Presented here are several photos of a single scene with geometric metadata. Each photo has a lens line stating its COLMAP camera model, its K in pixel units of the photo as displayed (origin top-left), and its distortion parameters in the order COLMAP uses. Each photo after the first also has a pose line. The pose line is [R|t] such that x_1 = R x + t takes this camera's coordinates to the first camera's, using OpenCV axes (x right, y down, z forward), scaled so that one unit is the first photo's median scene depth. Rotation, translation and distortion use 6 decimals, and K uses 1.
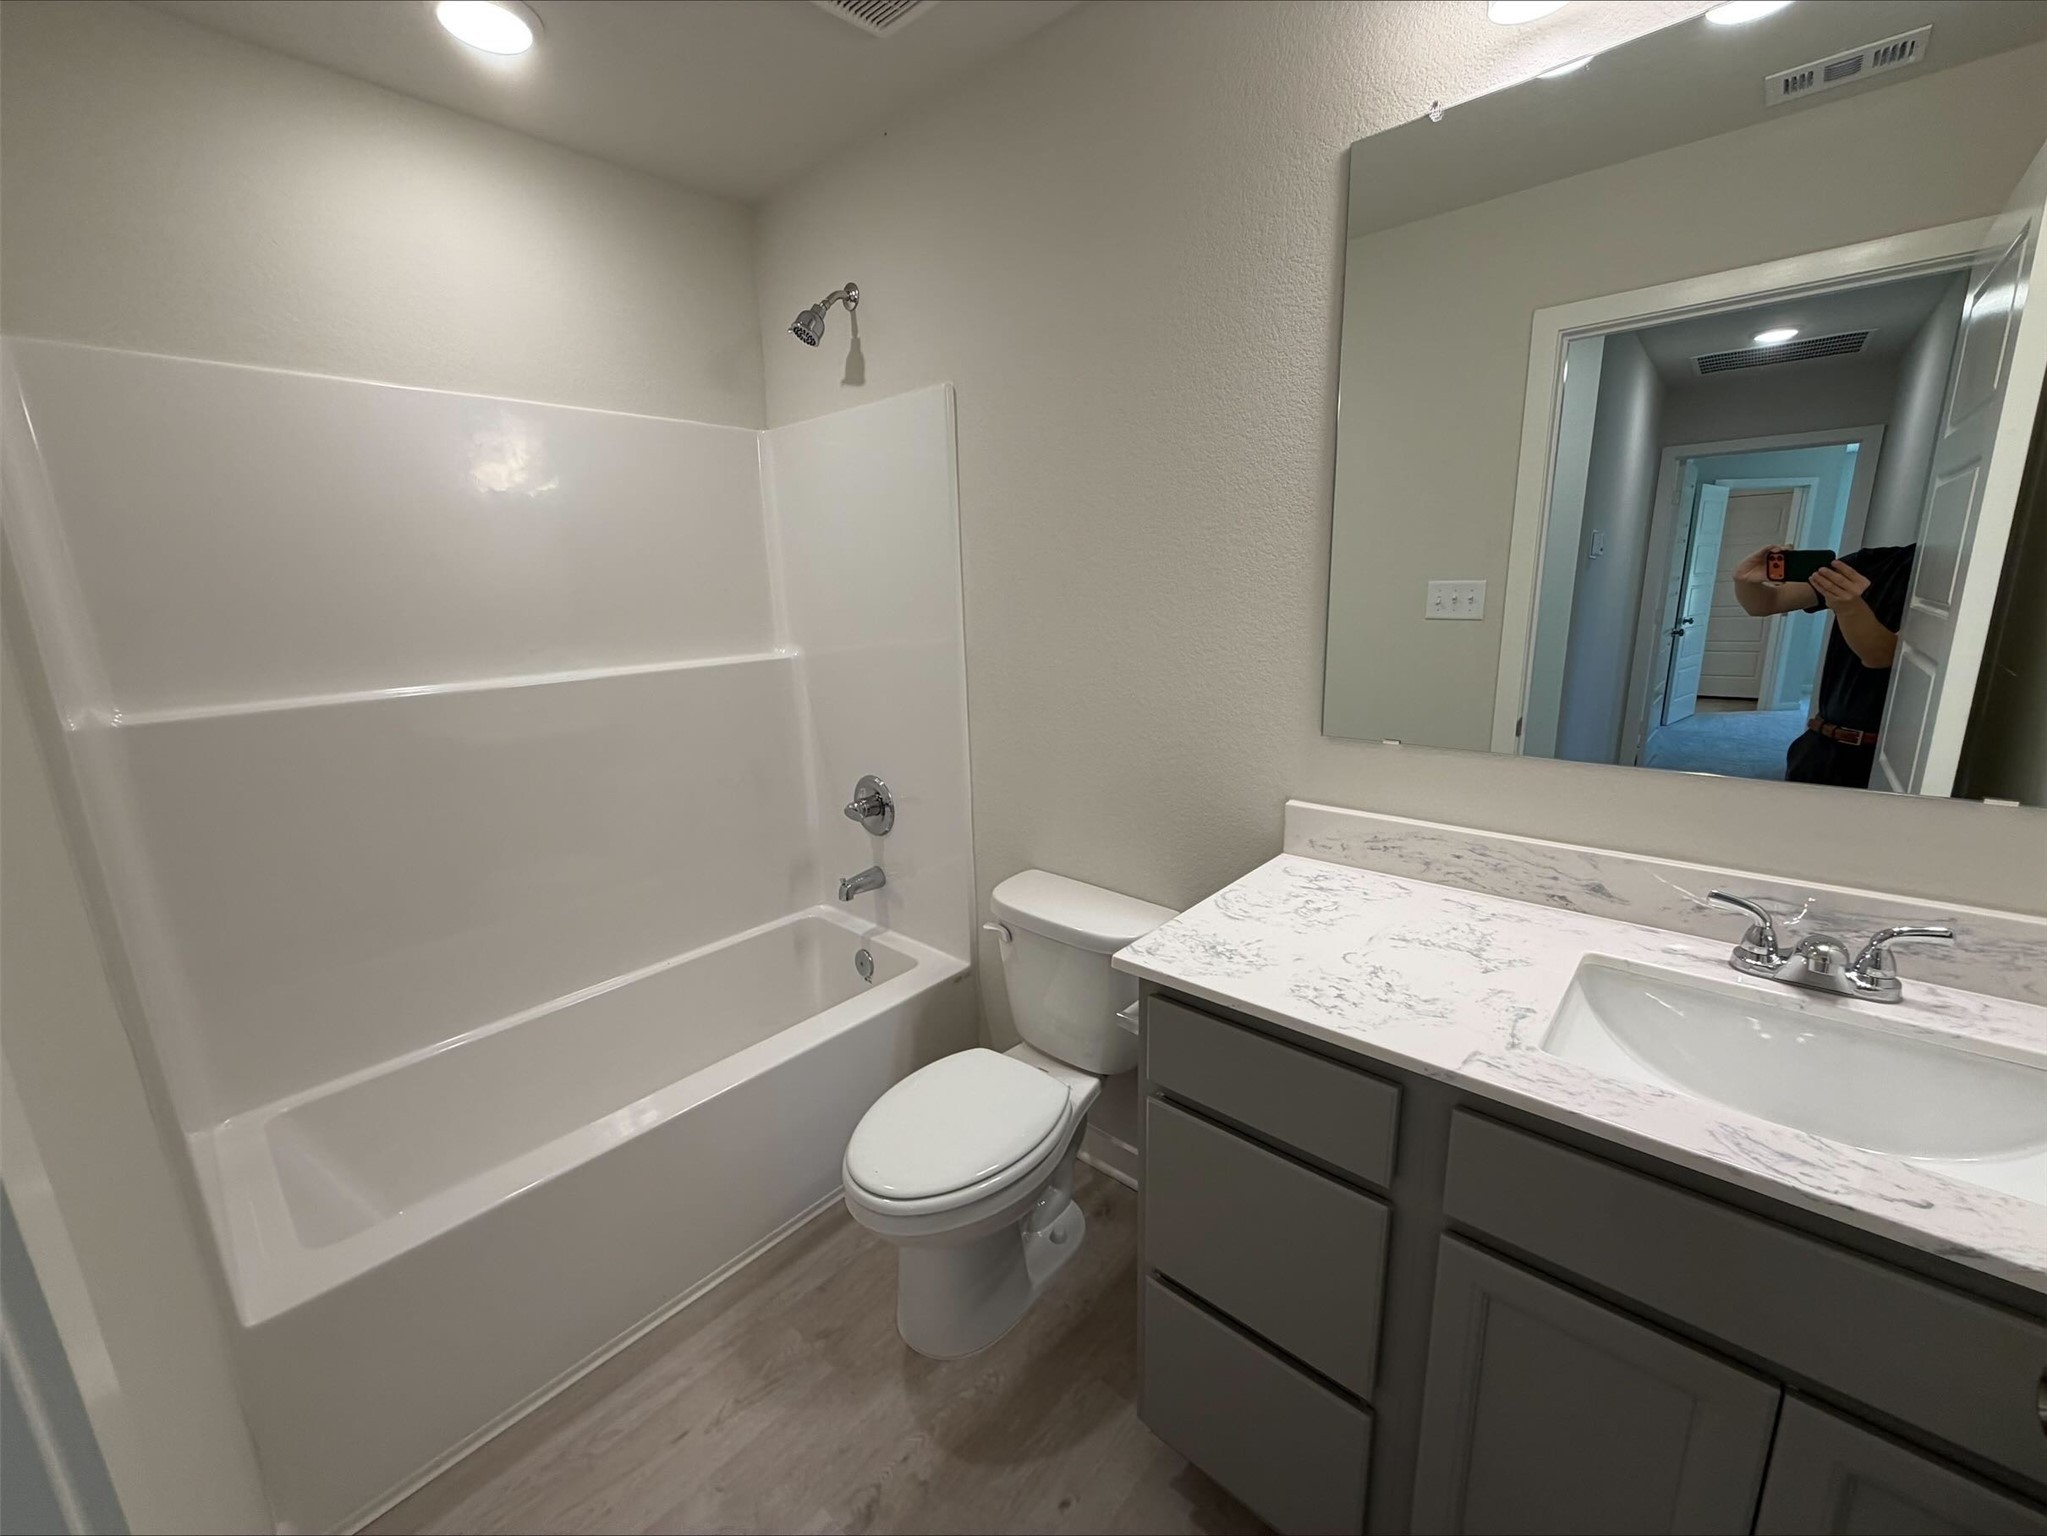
lens RADIAL K [[814.3, 0, 1017.9], [0, 814.3, 765.1], [0, 0, 1]] dist [0.000169, -0.000288]
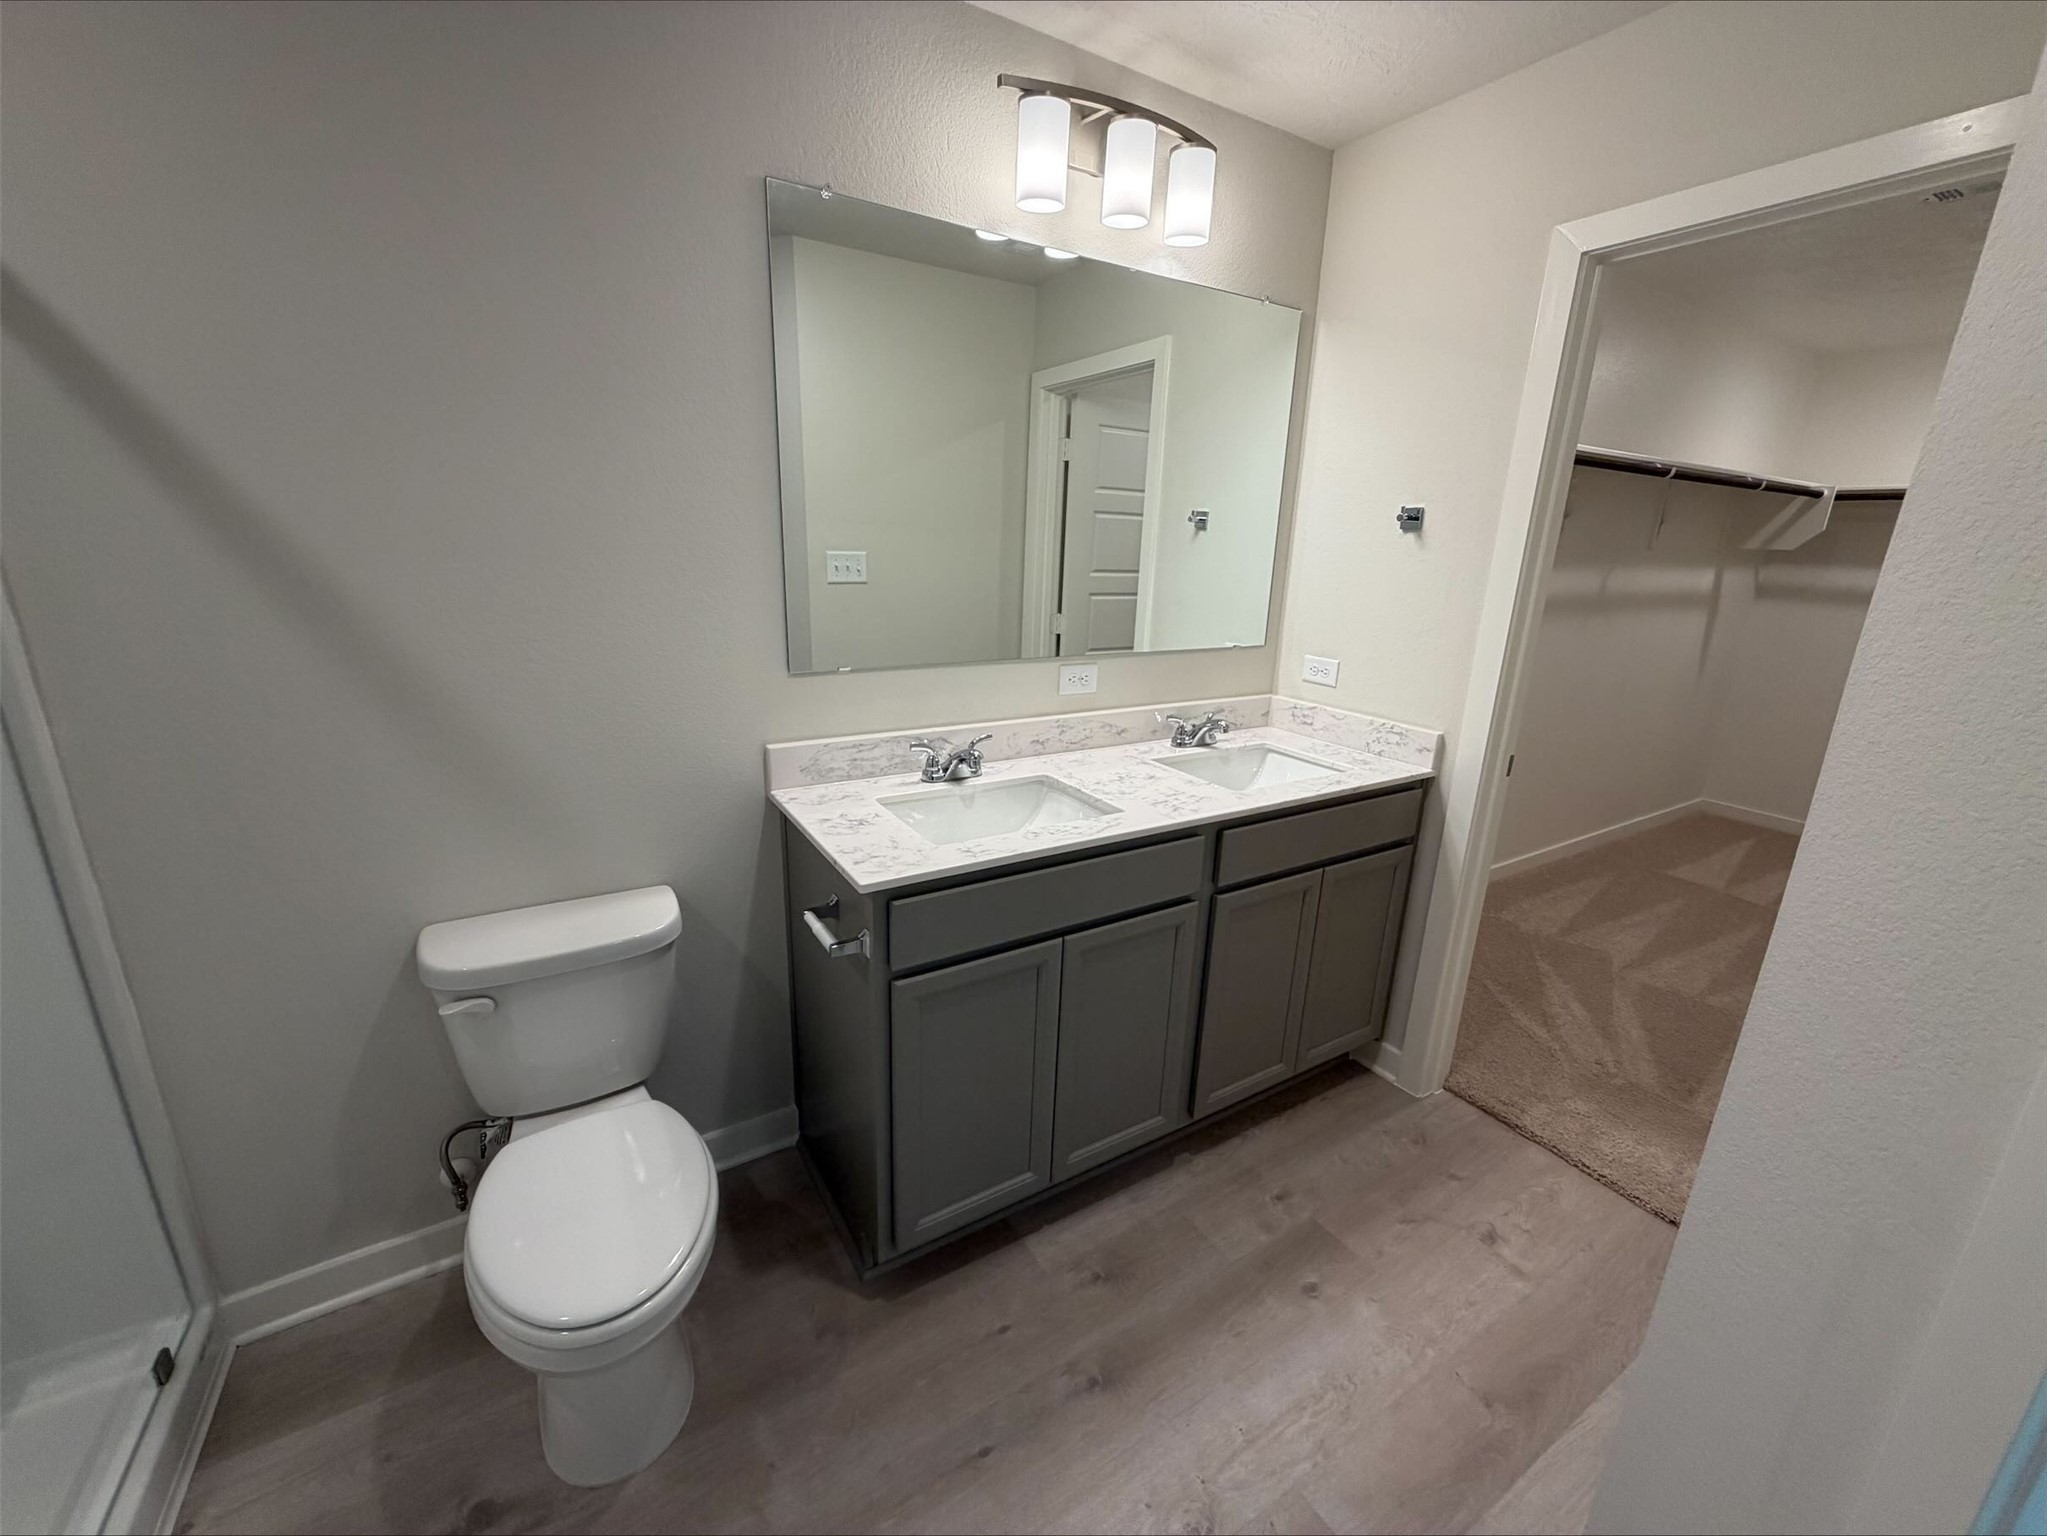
lens RADIAL K [[814.3, 0, 1017.9], [0, 814.3, 765.1], [0, 0, 1]] dist [0.000169, -0.000288]
pose [[0.072899, -0.171605, 0.982465, -0.899386], [0.137048, 0.977465, 0.160563, -0.055130], [-0.987878, 0.122940, 0.094774, 0.618631]]
